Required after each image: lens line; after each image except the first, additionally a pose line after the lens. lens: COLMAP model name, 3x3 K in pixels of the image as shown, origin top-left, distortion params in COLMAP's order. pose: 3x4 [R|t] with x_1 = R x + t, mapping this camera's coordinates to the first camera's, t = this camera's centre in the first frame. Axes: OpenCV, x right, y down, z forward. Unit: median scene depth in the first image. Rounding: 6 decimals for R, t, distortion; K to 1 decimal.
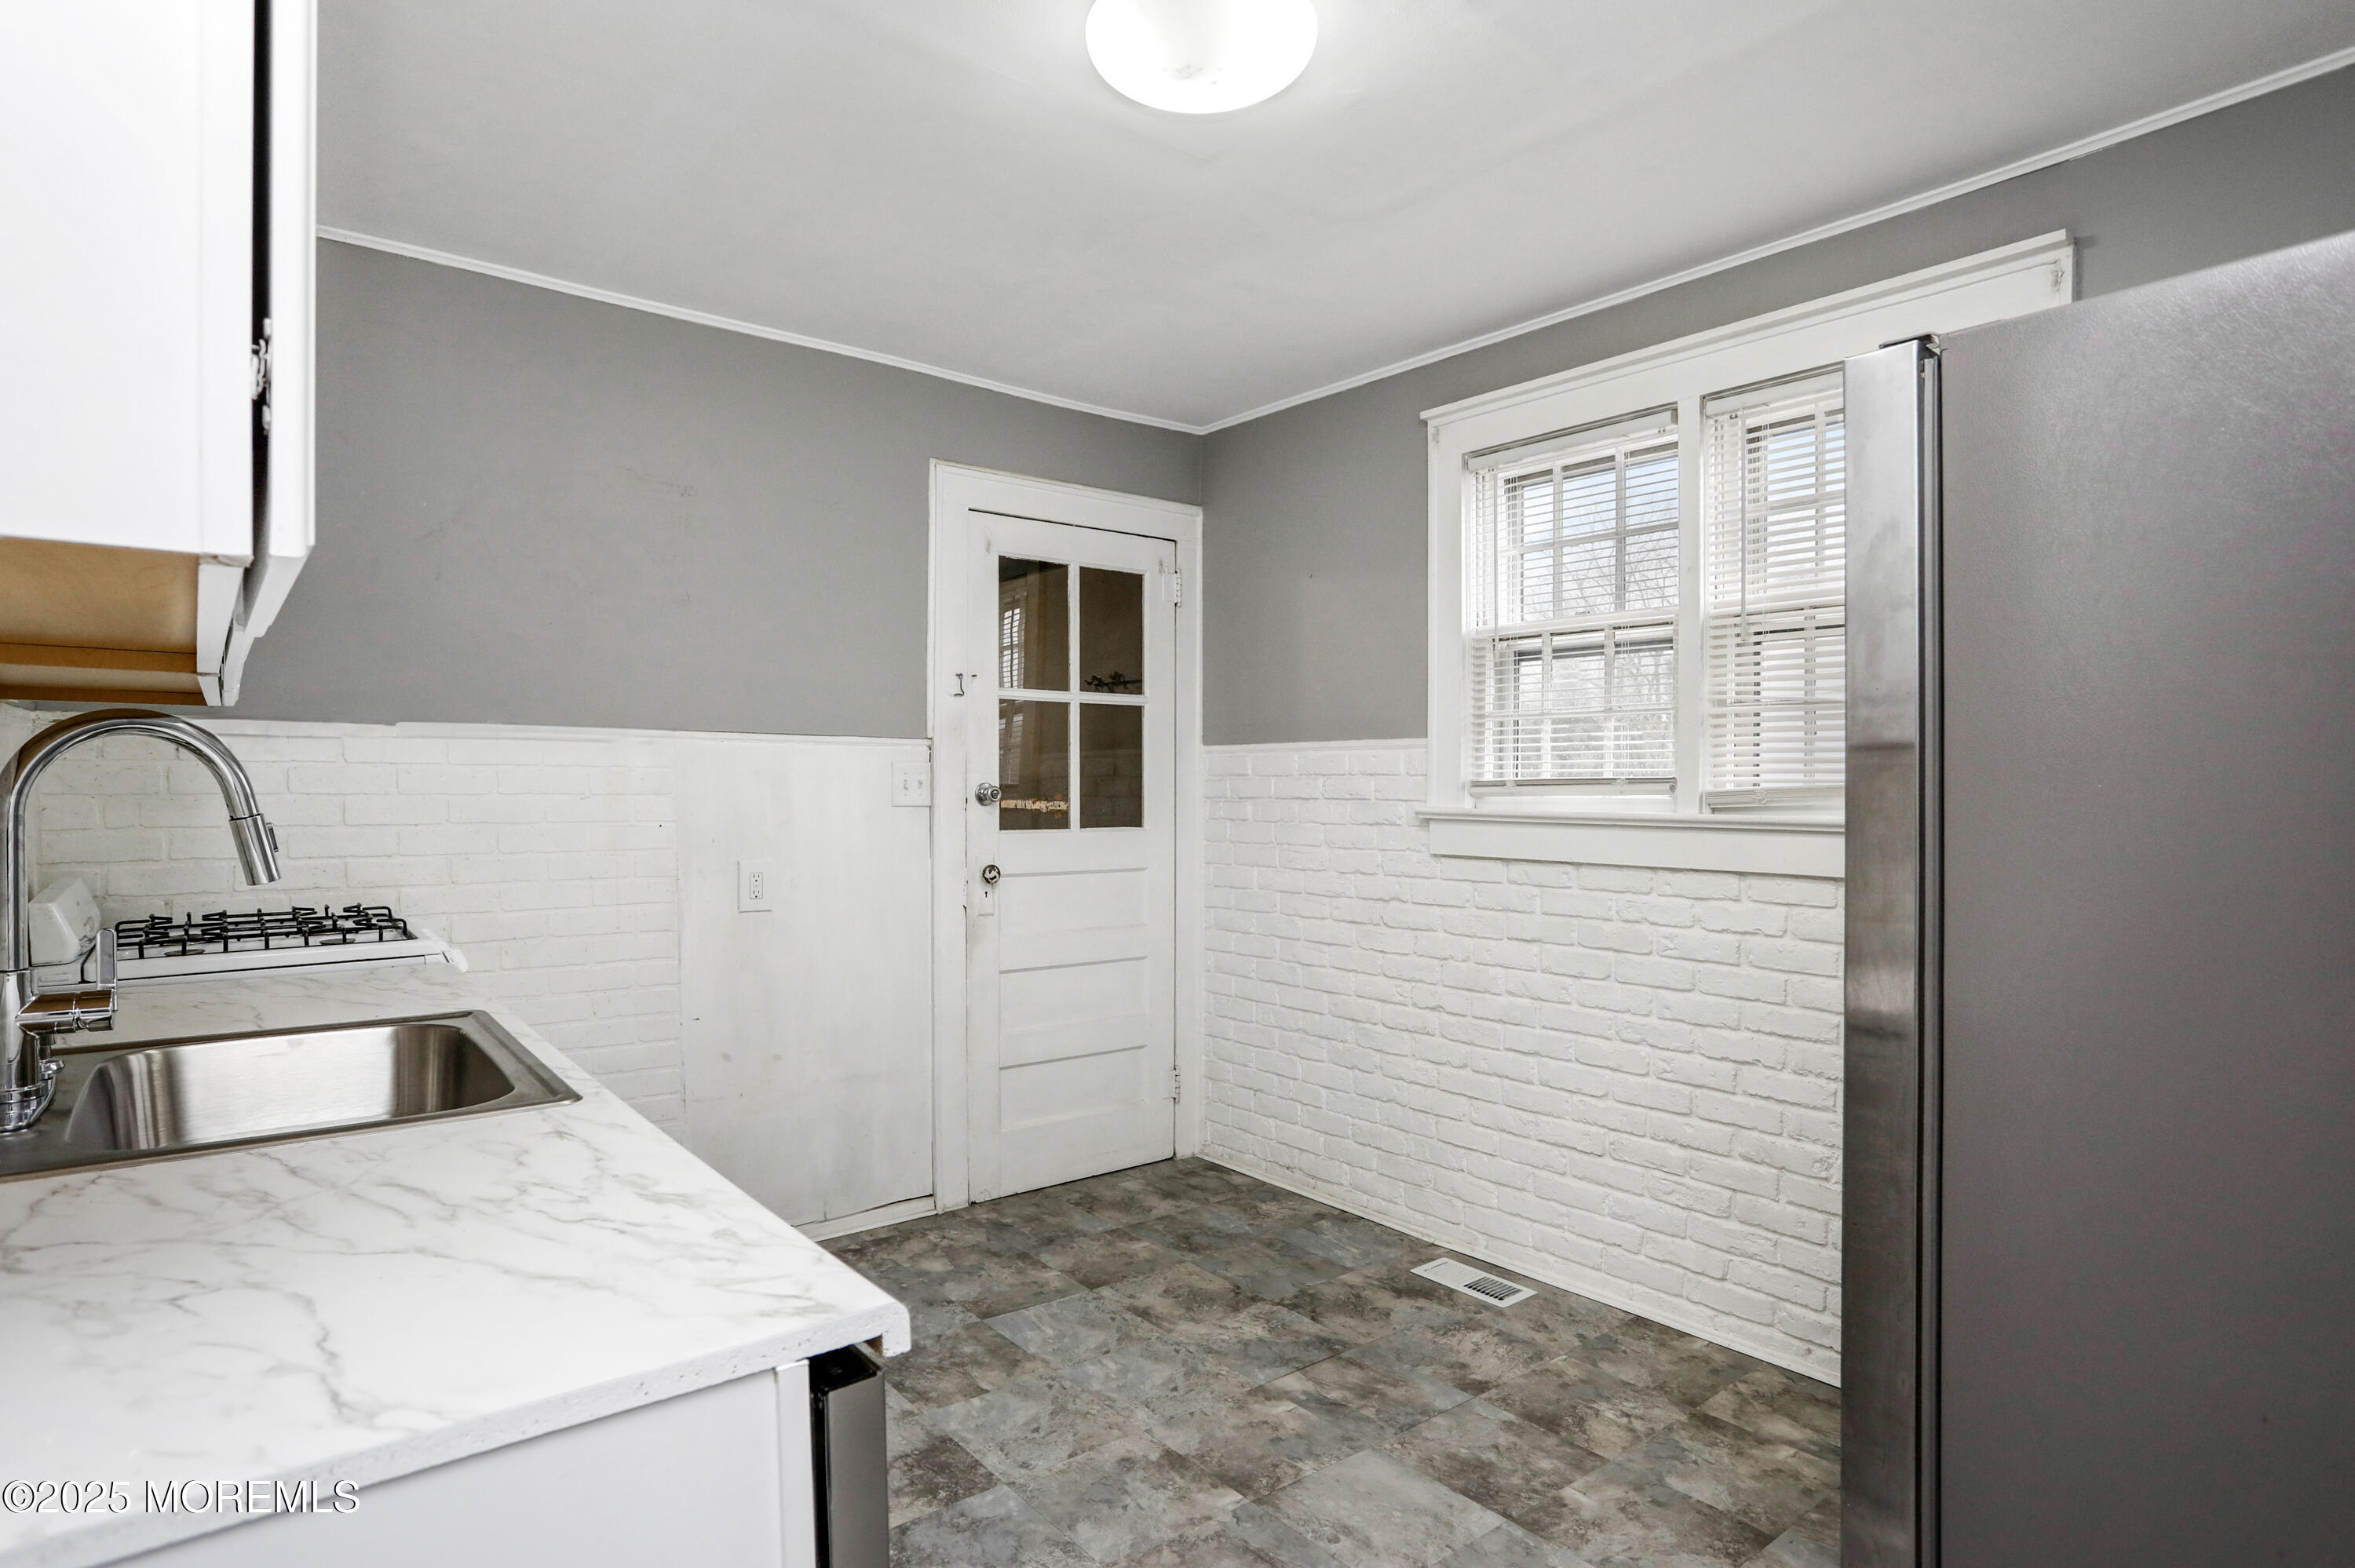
lens RADIAL K [[1236.5, 0, 1173.2], [0, 1236.5, 801.0], [0, 0, 1]] dist [-0.007290, 0.001673]
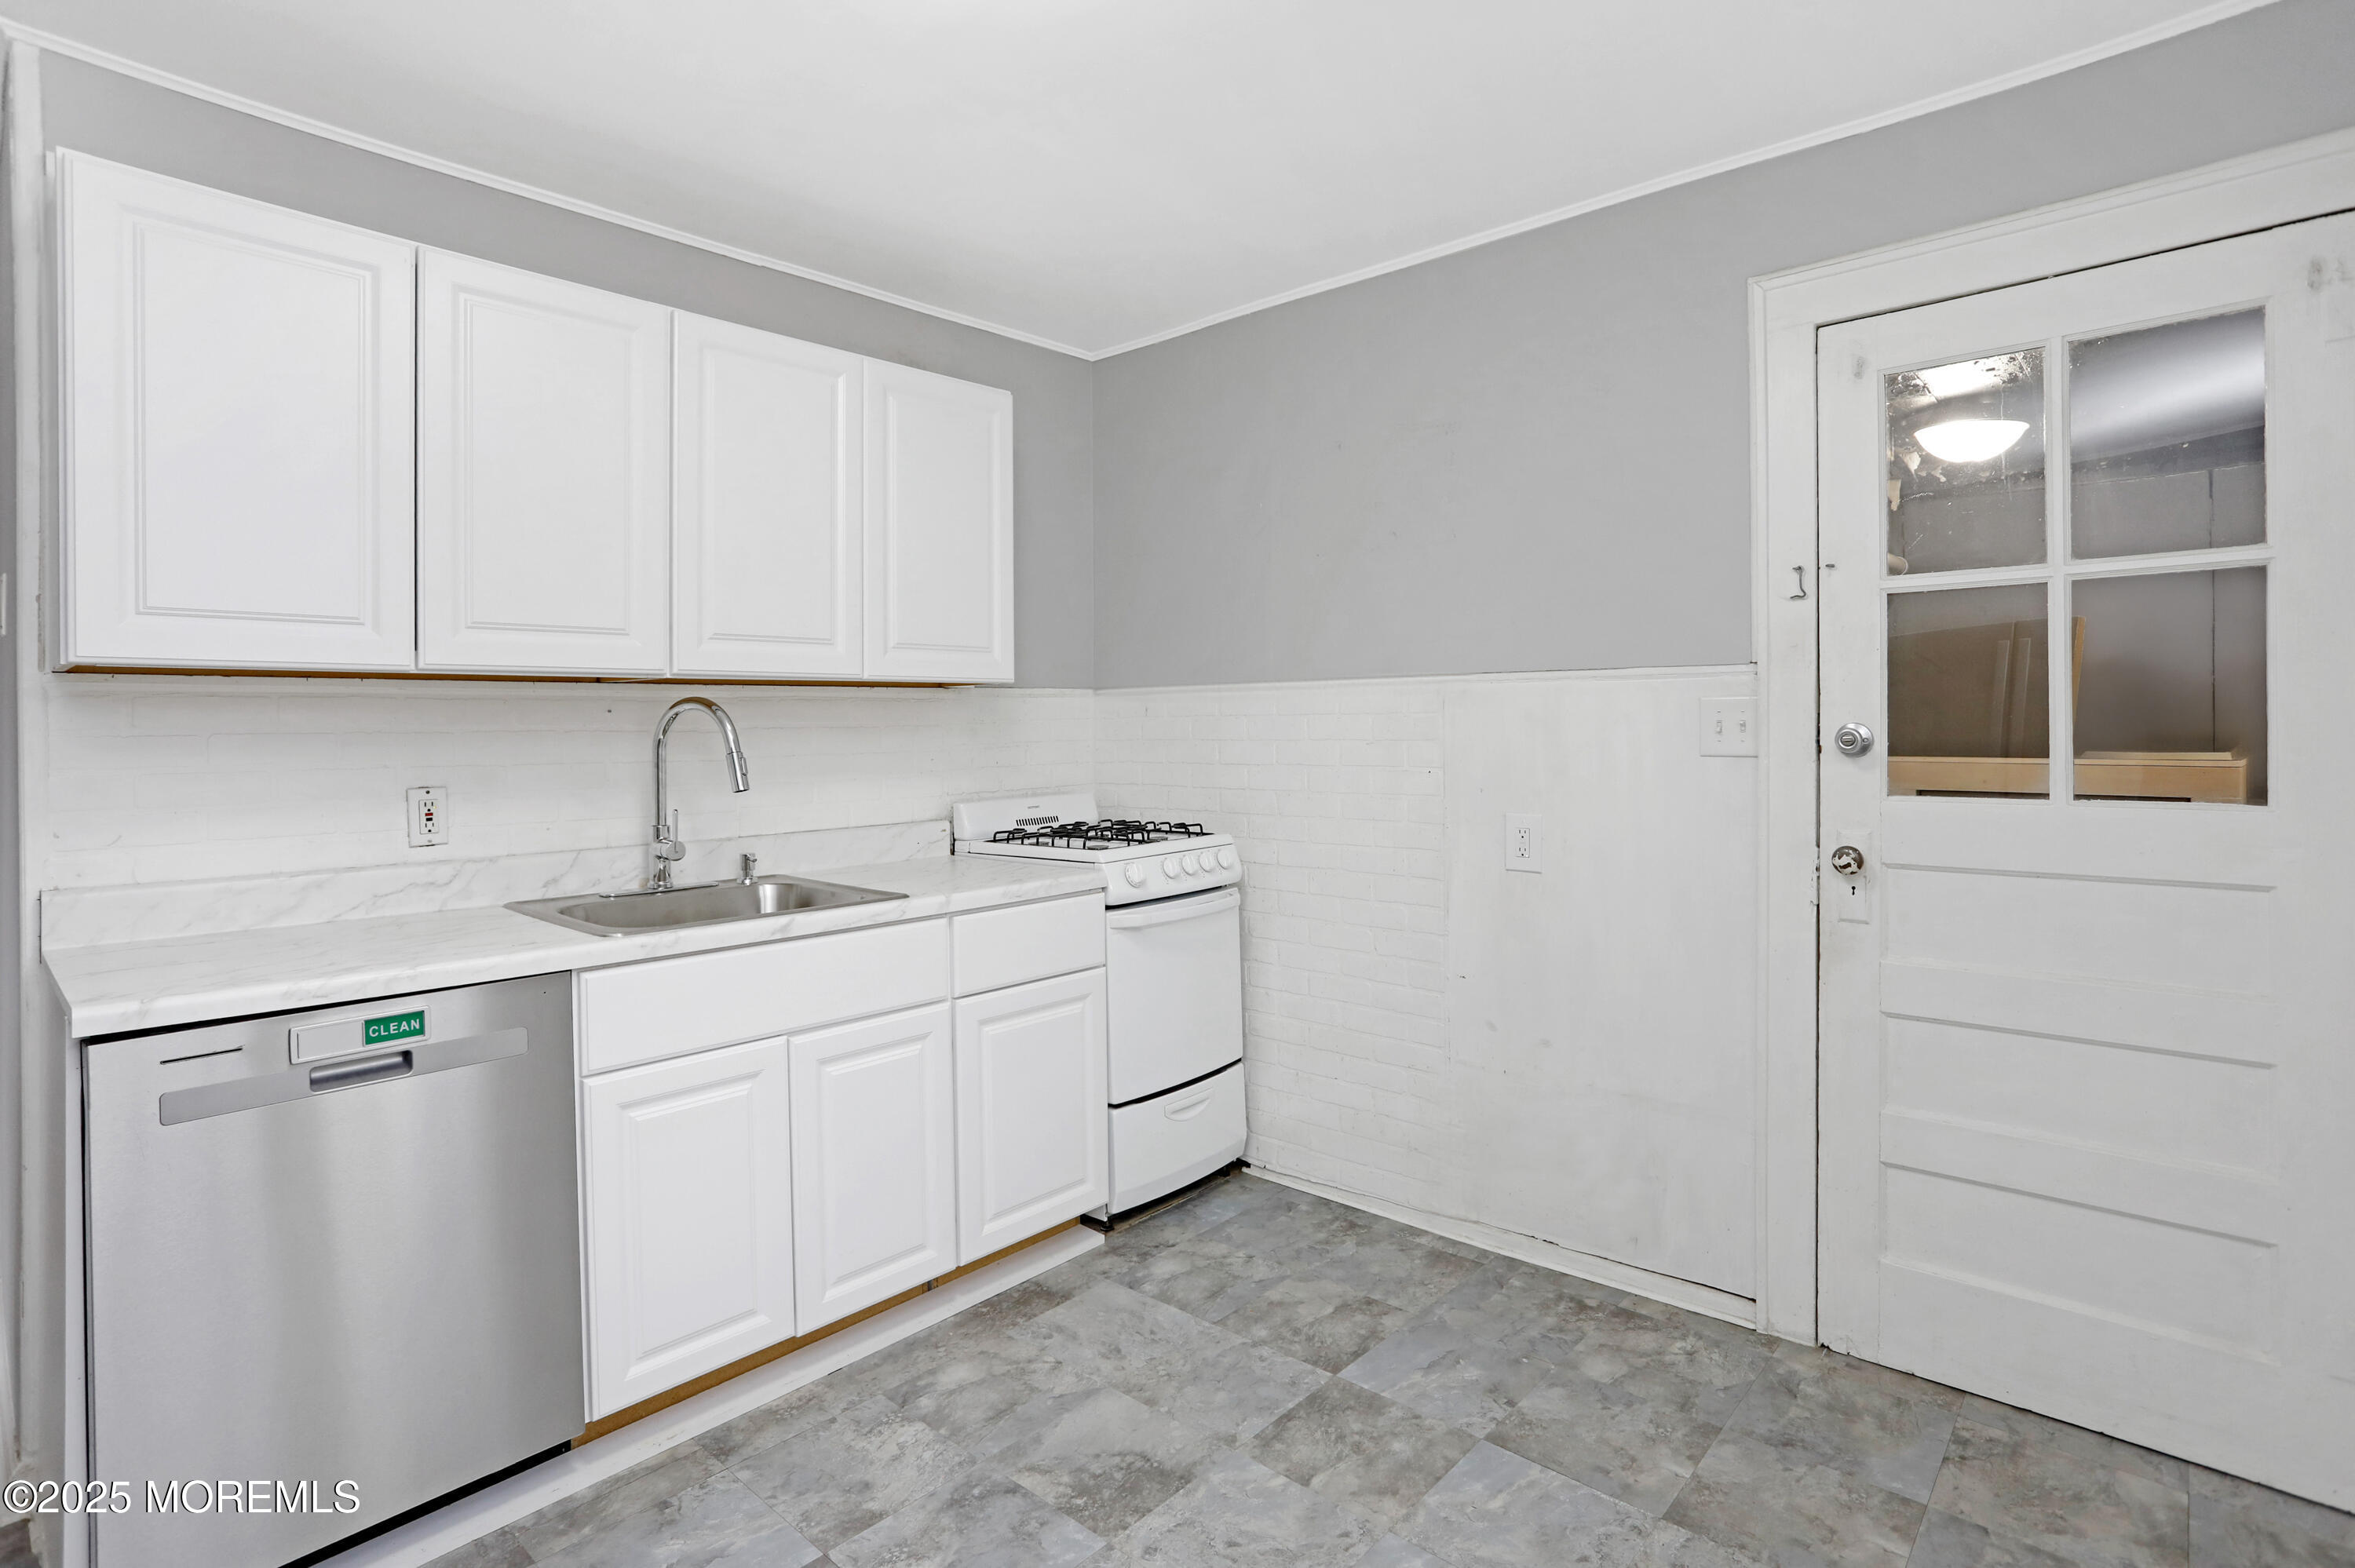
lens RADIAL K [[1163.1, 0, 1152.3], [0, 1163.1, 720.4], [0, 0, 1]] dist [-0.015528, 0.002268]
pose [[0.169226, -0.015647, -0.985453, 0.481057], [-0.003505, 0.999858, -0.016477, -0.005745], [0.985571, 0.006242, 0.169147, 0.636699]]
